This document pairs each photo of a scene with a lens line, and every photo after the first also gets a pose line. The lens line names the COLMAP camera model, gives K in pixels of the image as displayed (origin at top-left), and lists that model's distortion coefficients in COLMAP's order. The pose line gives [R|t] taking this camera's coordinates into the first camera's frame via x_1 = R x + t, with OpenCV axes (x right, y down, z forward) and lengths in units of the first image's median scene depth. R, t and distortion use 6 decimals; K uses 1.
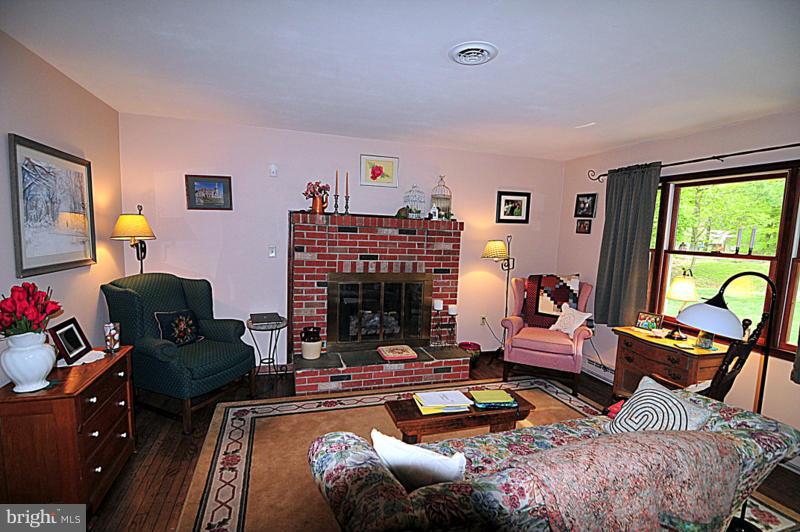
lens RADIAL K [[387.4, 0, 397.9], [0, 387.4, 271.4], [0, 0, 1]] dist [-0.000236, -0.002187]
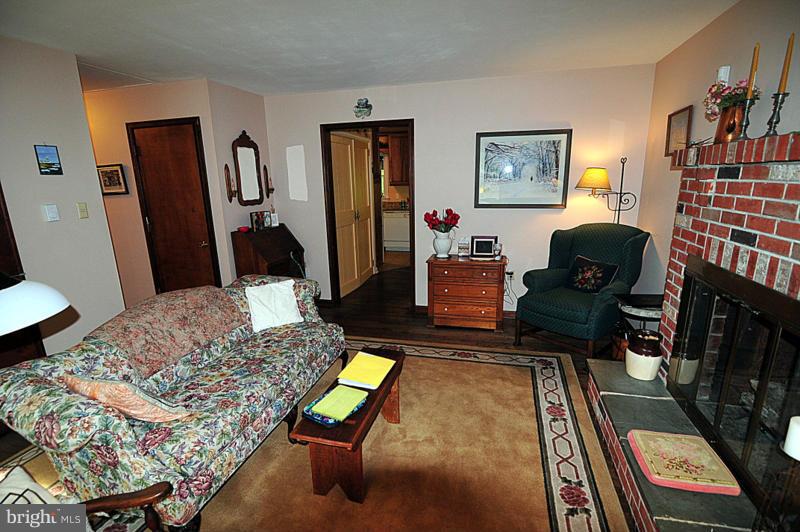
lens RADIAL K [[387.4, 0, 399.8], [0, 387.4, 268.9], [0, 0, 1]] dist [-0.000236, -0.002187]
pose [[-0.528788, 0.167446, -0.832073, 0.581711], [-0.091545, 0.963375, 0.252046, -0.090833], [0.843803, 0.209451, -0.494093, 1.084818]]
